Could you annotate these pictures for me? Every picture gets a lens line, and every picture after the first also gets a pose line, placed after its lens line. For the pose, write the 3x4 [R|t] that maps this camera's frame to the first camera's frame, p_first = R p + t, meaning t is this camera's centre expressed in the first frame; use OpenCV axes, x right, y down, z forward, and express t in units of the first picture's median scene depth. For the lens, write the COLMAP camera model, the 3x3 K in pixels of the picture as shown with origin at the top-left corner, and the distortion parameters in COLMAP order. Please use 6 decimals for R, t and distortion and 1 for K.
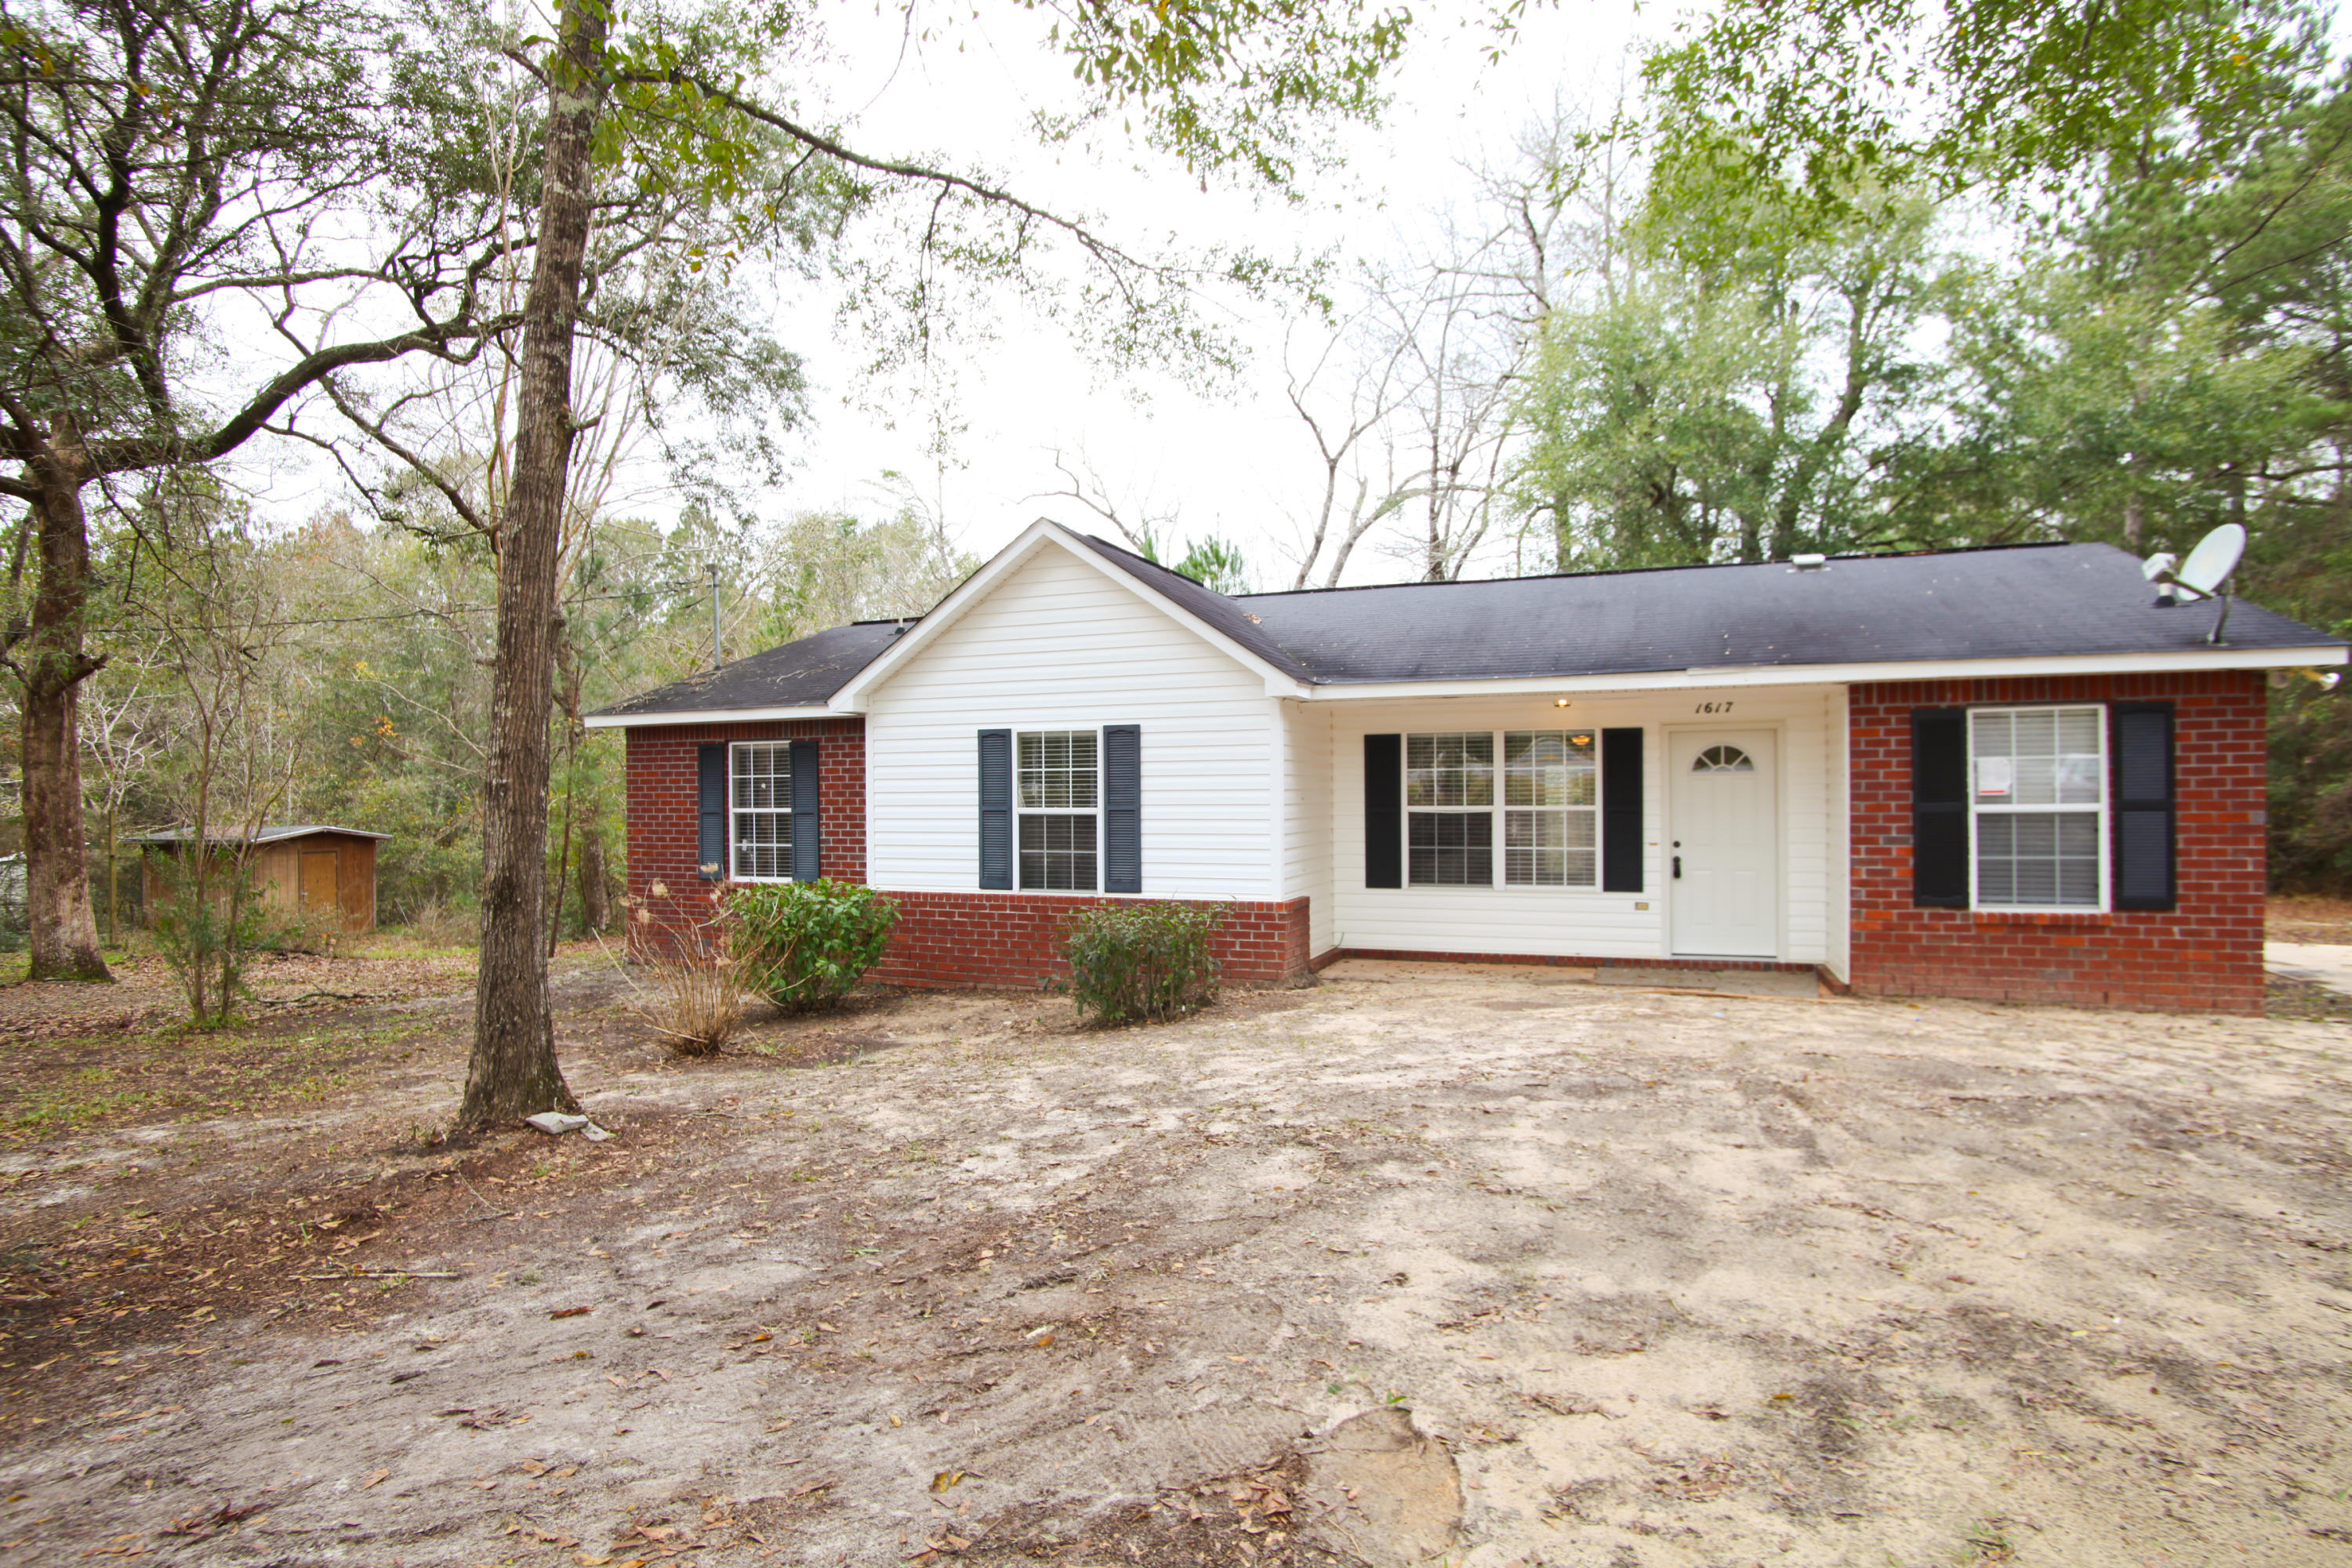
lens RADIAL K [[1239.5, 0, 1164.5], [0, 1239.5, 799.0], [0, 0, 1]] dist [-0.081264, 0.041303]
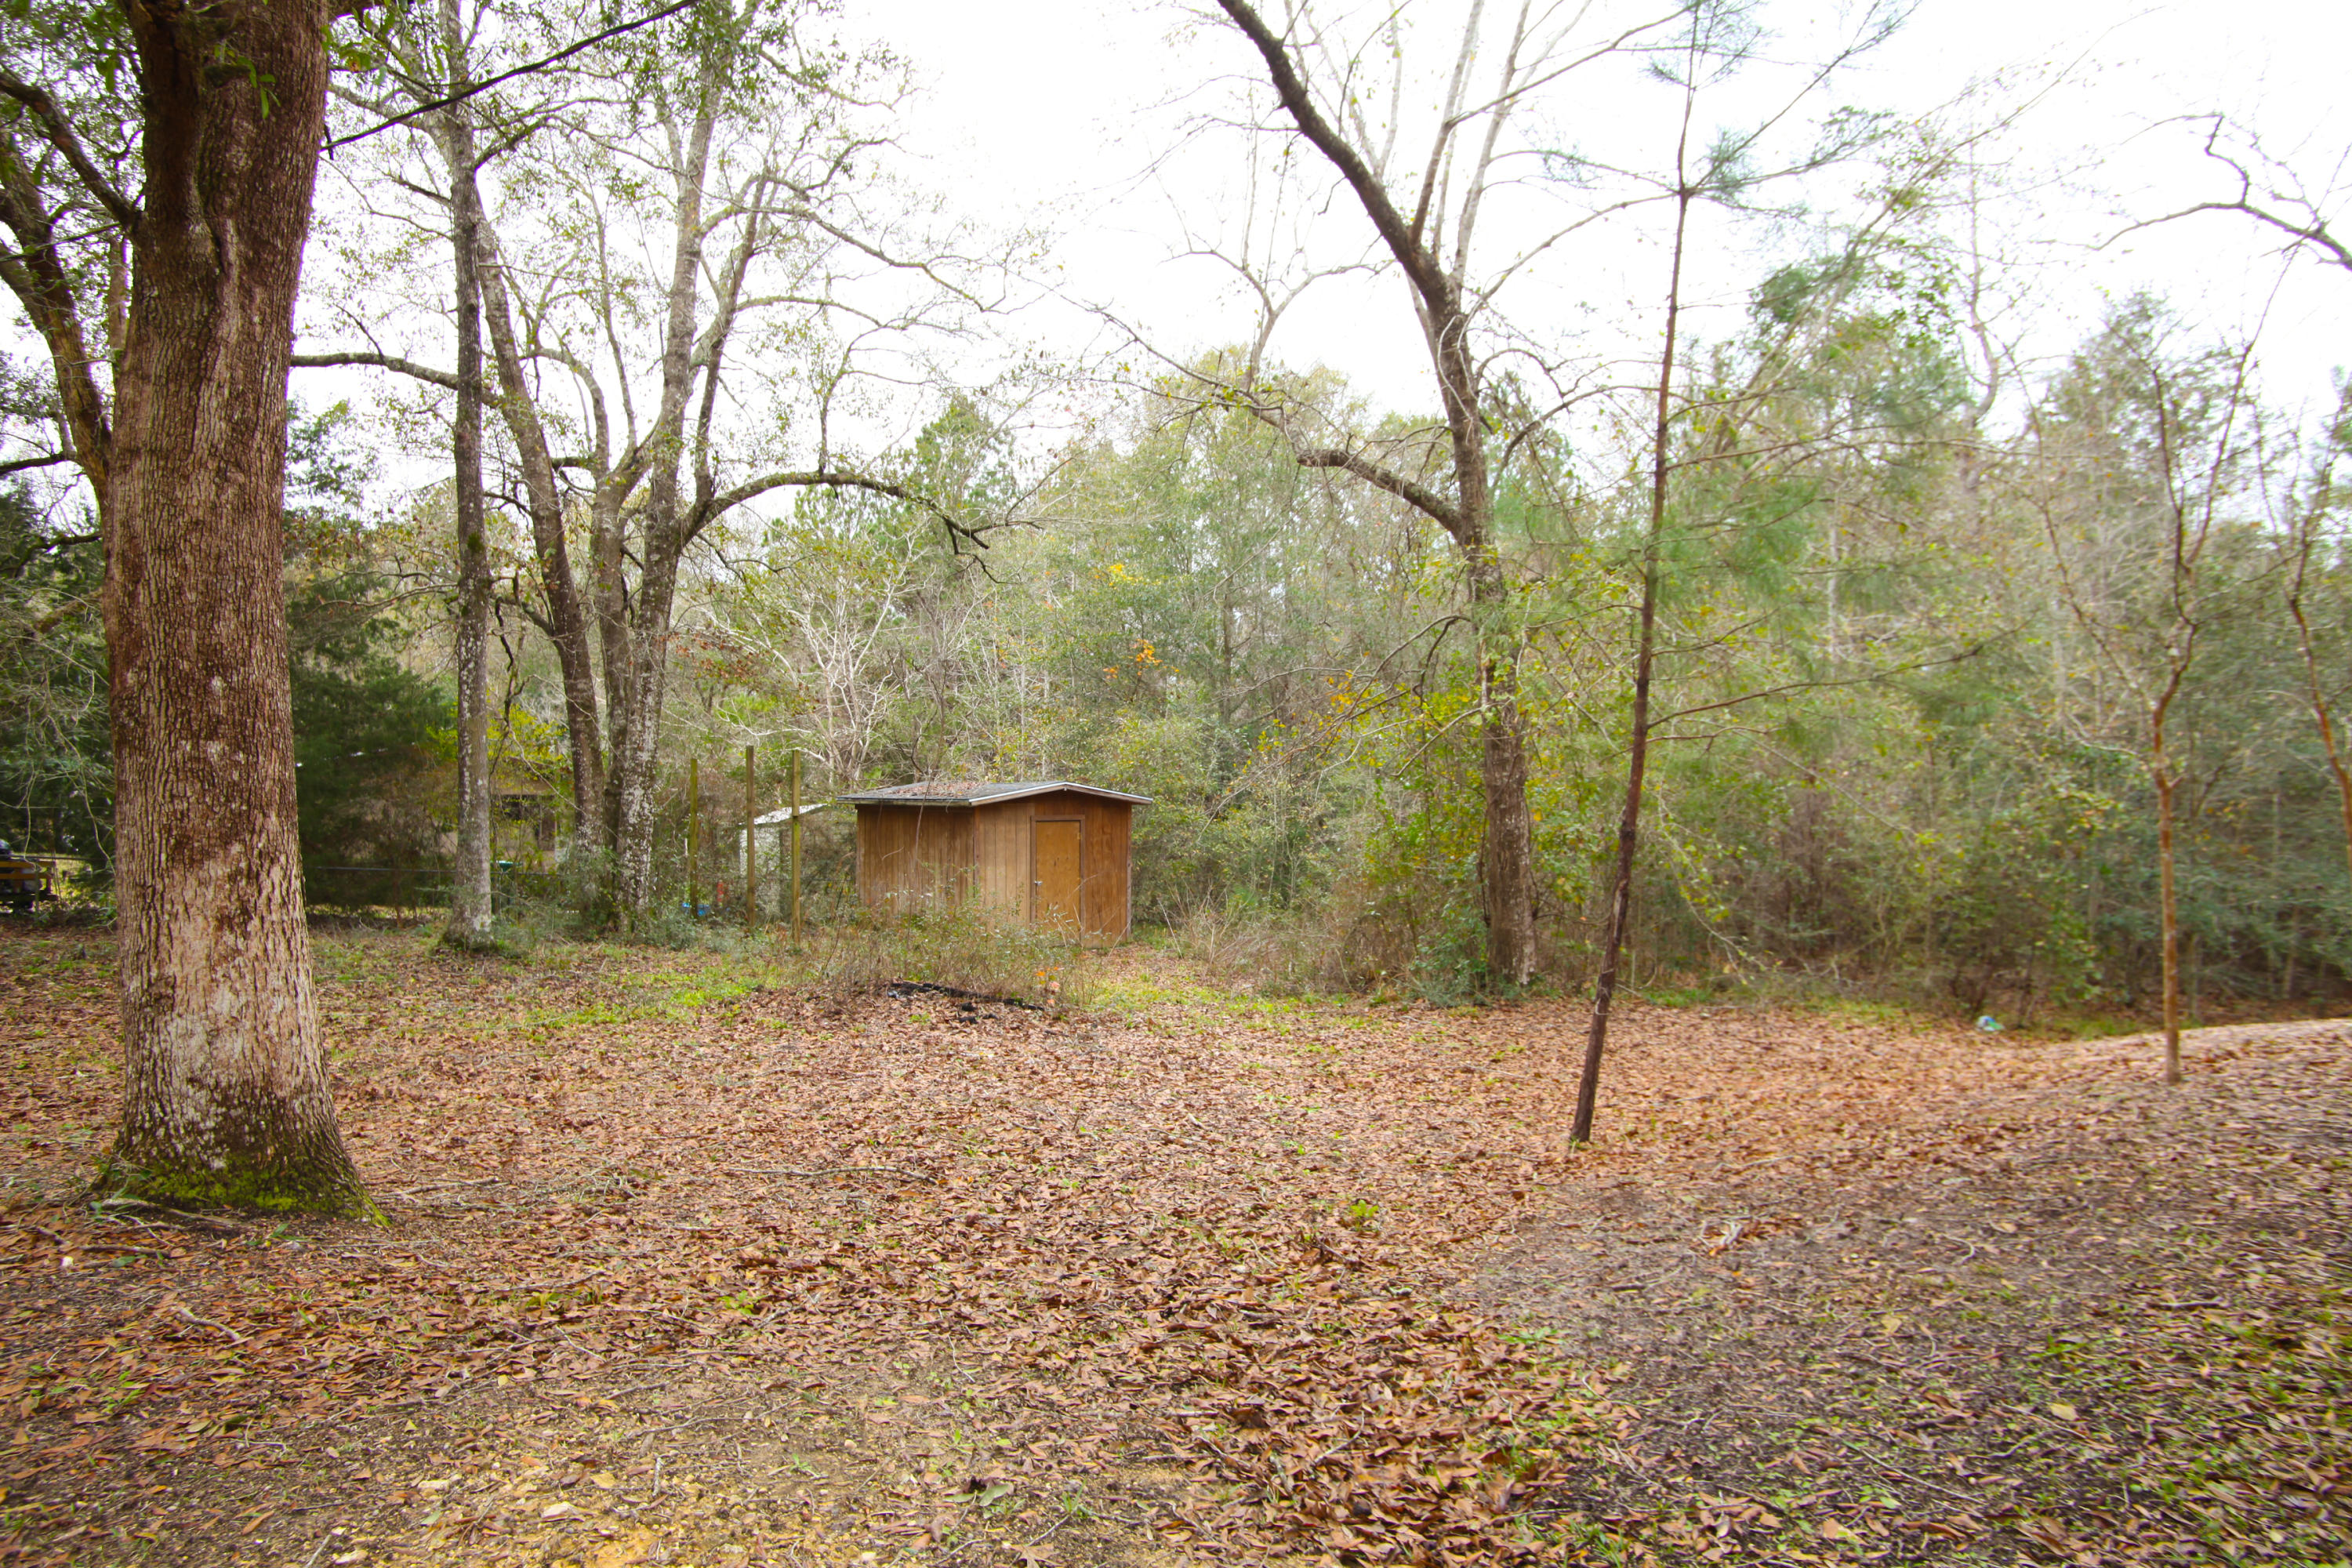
lens RADIAL K [[1373.1, 0, 1176.0], [0, 1373.1, 784.0], [0, 0, 1]] dist [-0.000707, -0.000087]
pose [[0.852046, 0.010598, -0.523360, -0.810755], [-0.011144, 0.999936, 0.002107, 0.071147], [0.523349, 0.004037, 0.852109, 1.254028]]
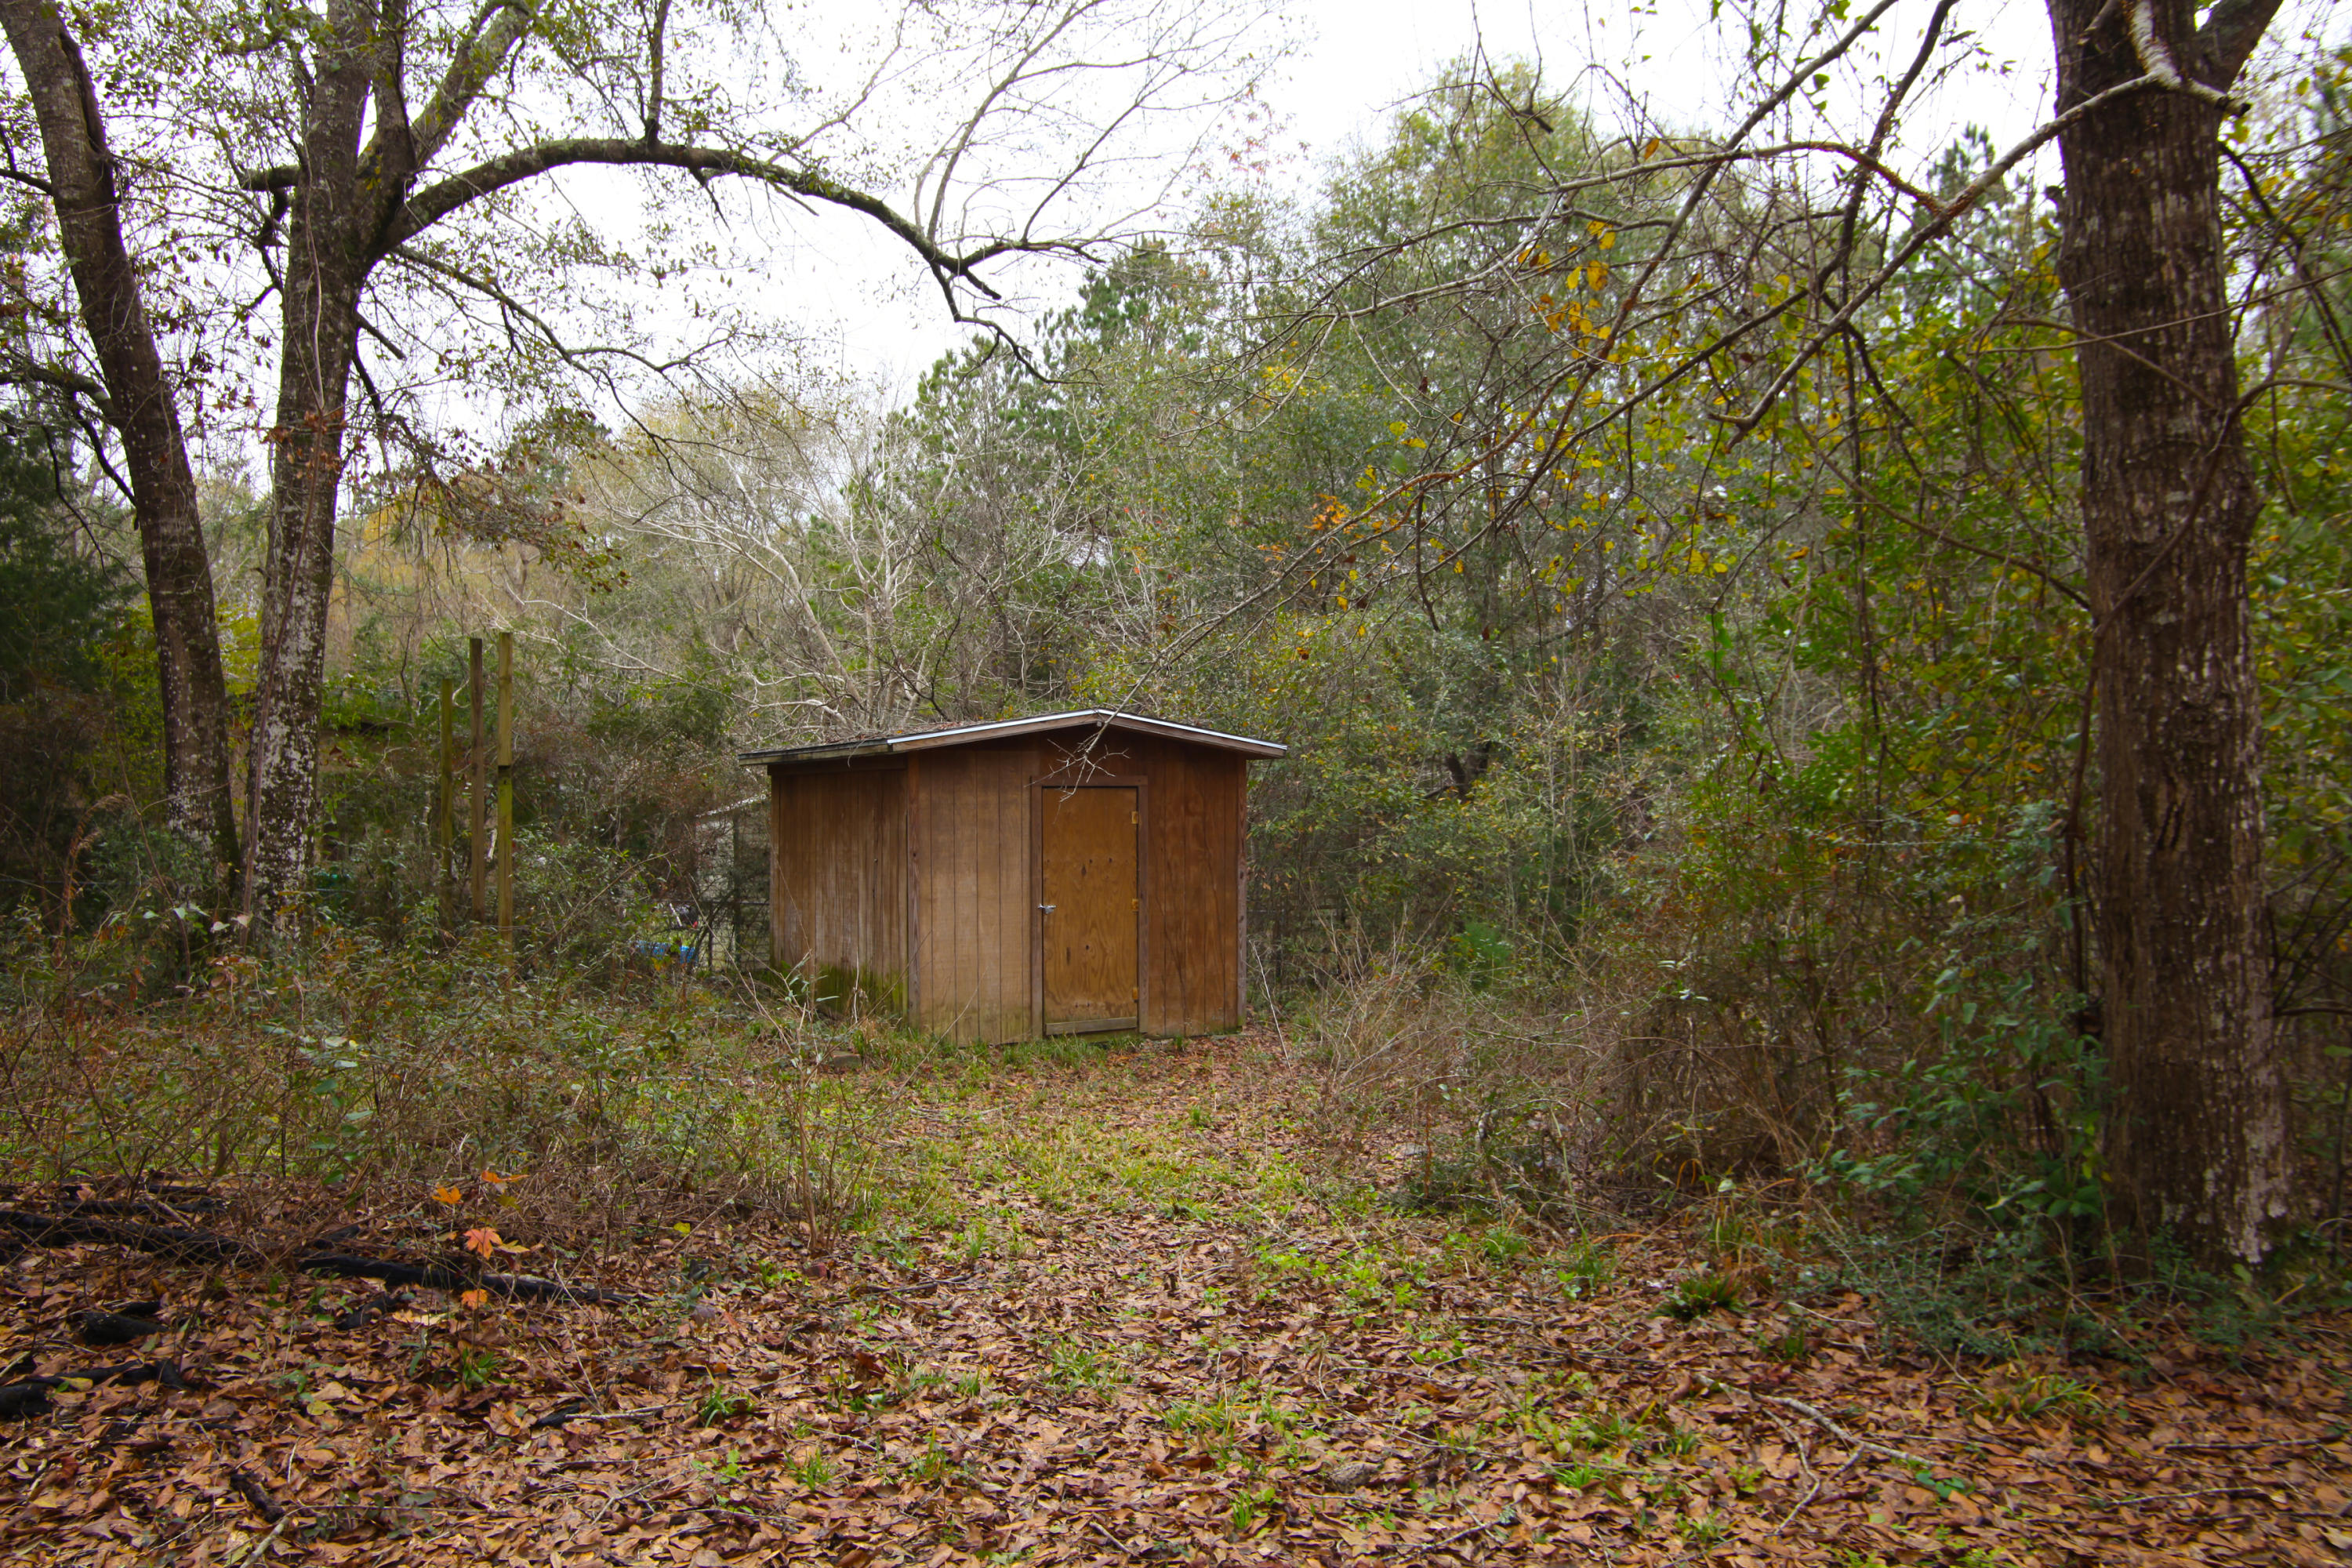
lens RADIAL K [[1663.9, 0, 1176.0], [0, 1663.9, 784.0], [0, 0, 1]] dist [-0.001451, -0.000659]
pose [[0.729594, -0.001586, -0.683879, -1.181452], [-0.004597, 0.999963, -0.007223, 0.152897], [0.683865, 0.008414, 0.729560, 2.189207]]
